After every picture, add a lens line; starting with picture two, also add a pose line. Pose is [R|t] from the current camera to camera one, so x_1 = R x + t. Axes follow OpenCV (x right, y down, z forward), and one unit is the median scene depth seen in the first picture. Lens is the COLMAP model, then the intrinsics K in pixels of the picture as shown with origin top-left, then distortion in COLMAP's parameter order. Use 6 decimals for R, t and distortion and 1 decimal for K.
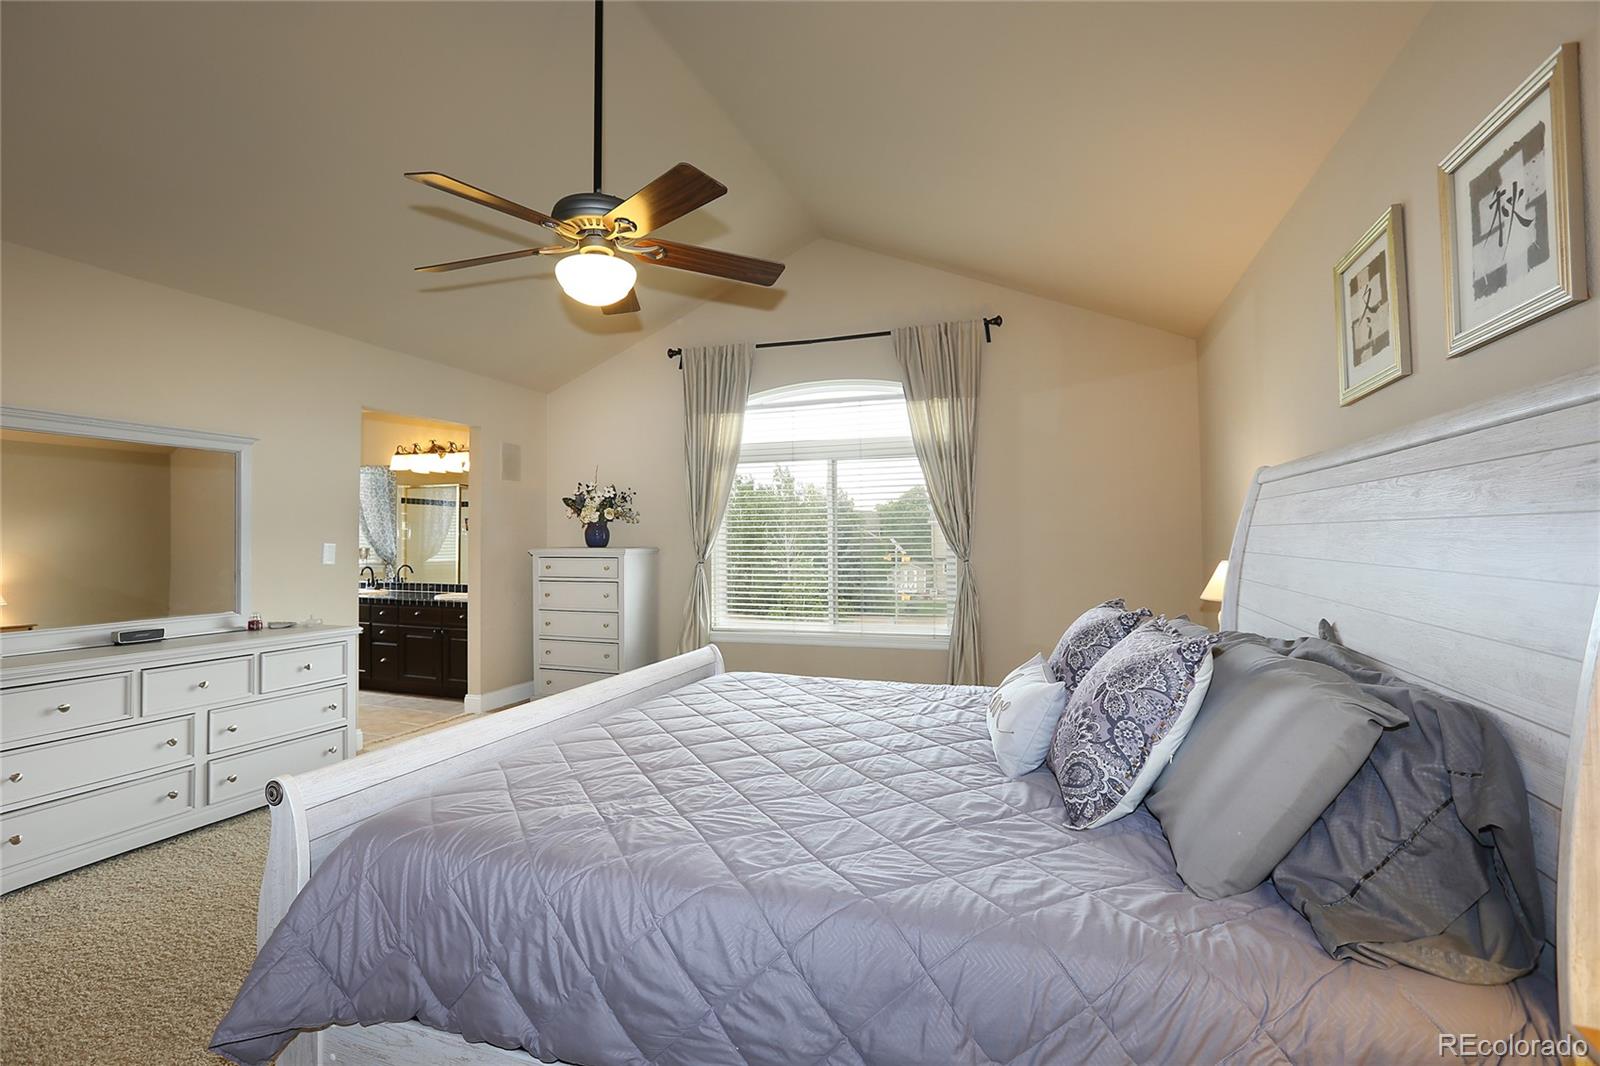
lens RADIAL K [[746.1, 0, 795.7], [0, 746.1, 512.4], [0, 0, 1]] dist [-0.046140, 0.018686]
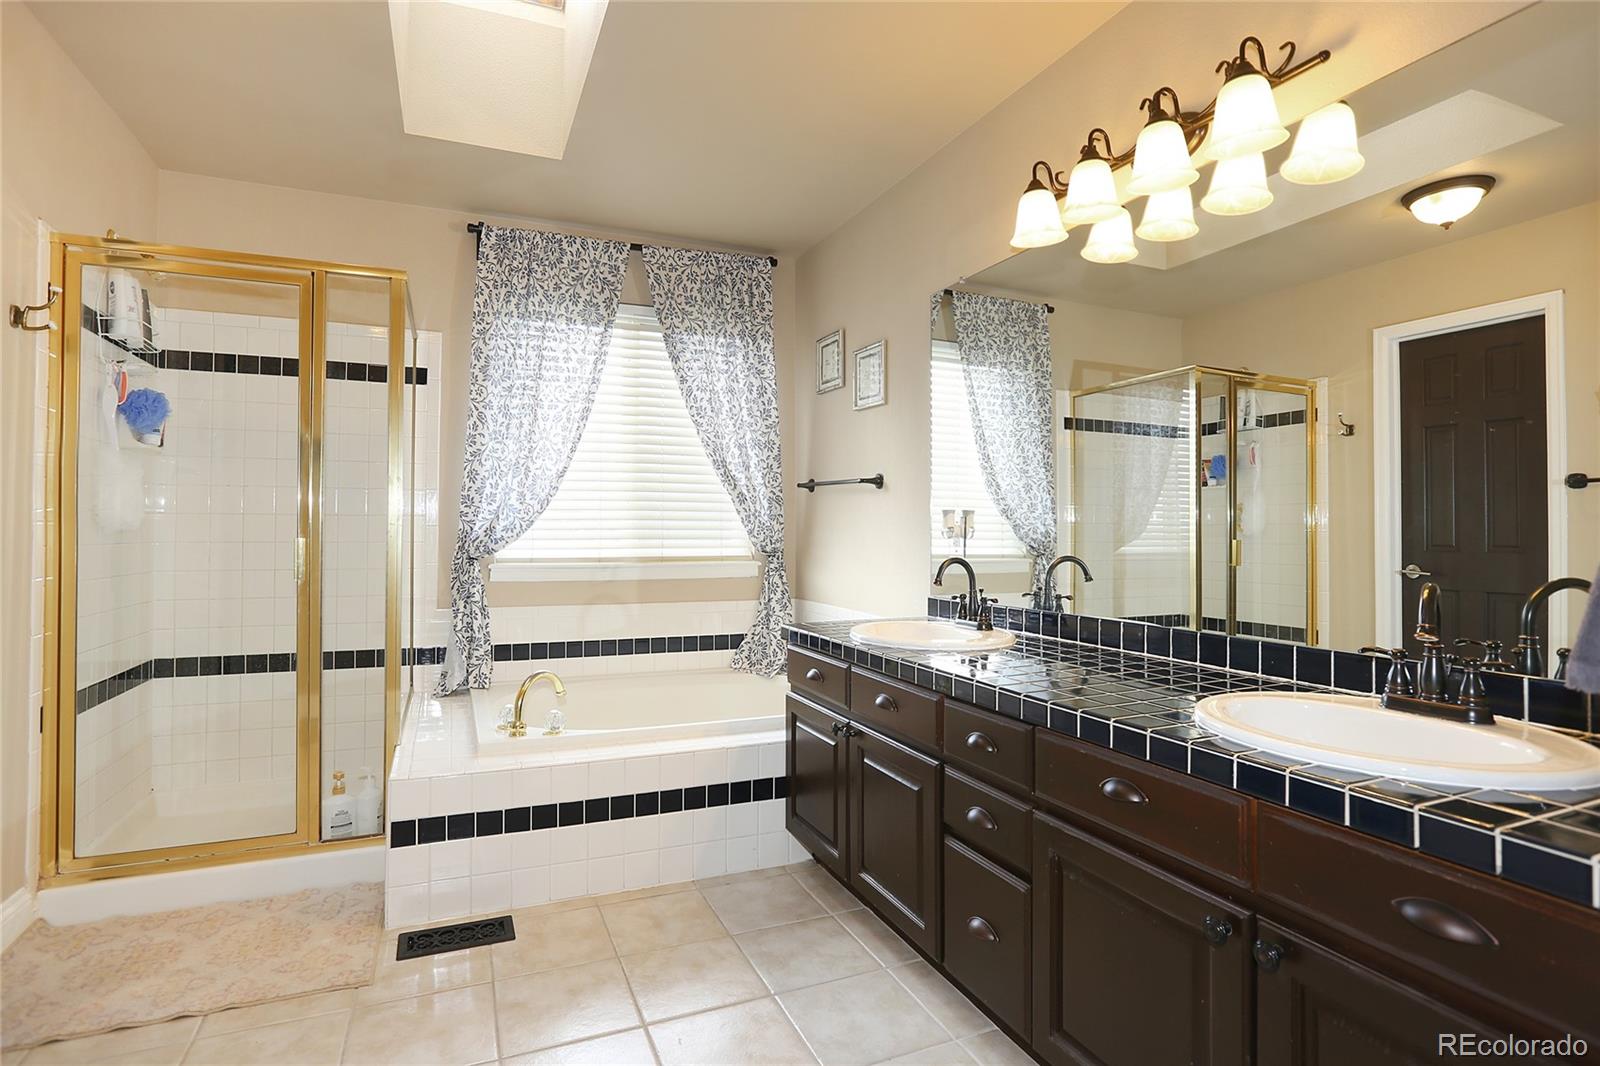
lens RADIAL K [[797.6, 0, 794.2], [0, 797.6, 523.7], [0, 0, 1]] dist [-0.052348, 0.023047]
pose [[0.672229, -0.002219, -0.740340, -0.287173], [0.014798, 0.999836, 0.010441, 0.041978], [0.740196, -0.017974, 0.672151, 0.551834]]
